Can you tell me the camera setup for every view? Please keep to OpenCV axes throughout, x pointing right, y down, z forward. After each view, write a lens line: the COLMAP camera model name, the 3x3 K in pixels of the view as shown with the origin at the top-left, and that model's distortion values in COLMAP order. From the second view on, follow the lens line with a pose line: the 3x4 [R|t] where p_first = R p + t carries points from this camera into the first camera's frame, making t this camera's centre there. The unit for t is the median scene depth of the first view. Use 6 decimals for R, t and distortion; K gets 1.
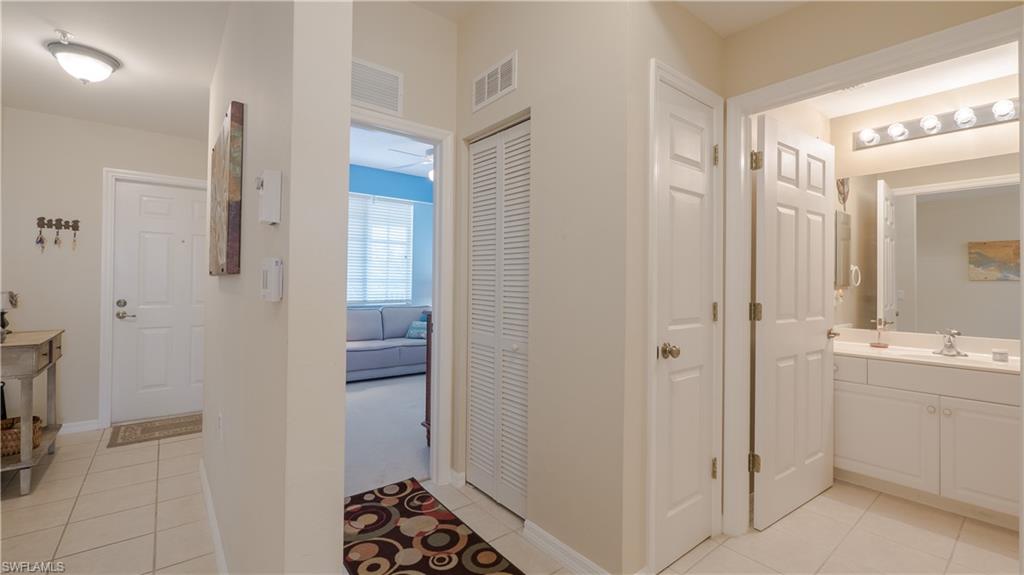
lens RADIAL K [[447.2, 0, 513.1], [0, 447.2, 280.7], [0, 0, 1]] dist [0.000700, 0.000344]
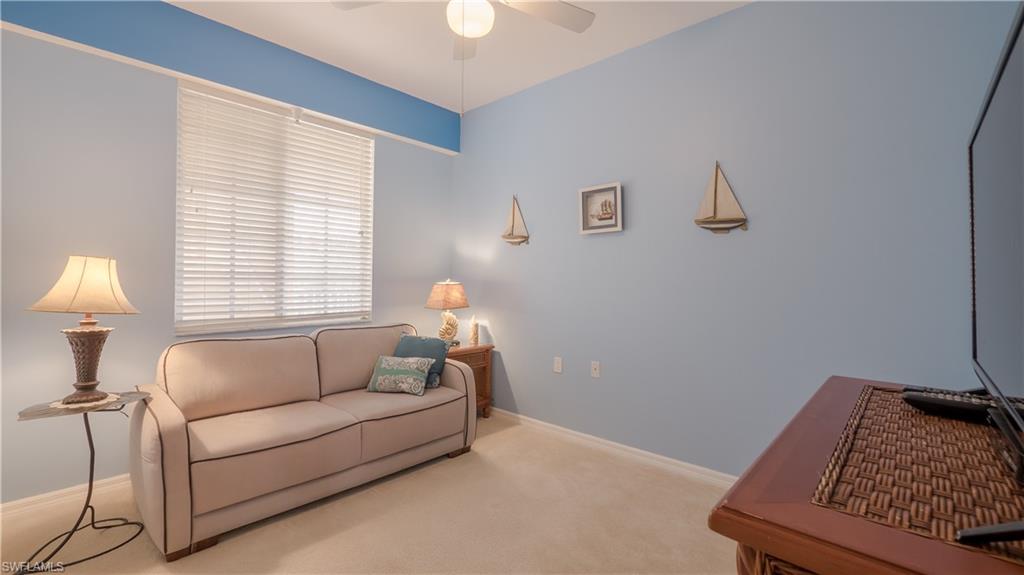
lens RADIAL K [[447.2, 0, 513.1], [0, 447.2, 280.7], [0, 0, 1]] dist [0.000700, 0.000344]
pose [[0.989169, -0.004196, 0.146722, -0.144770], [0.004056, 0.999991, 0.001257, 0.004891], [-0.146726, -0.000648, 0.989177, 0.461115]]
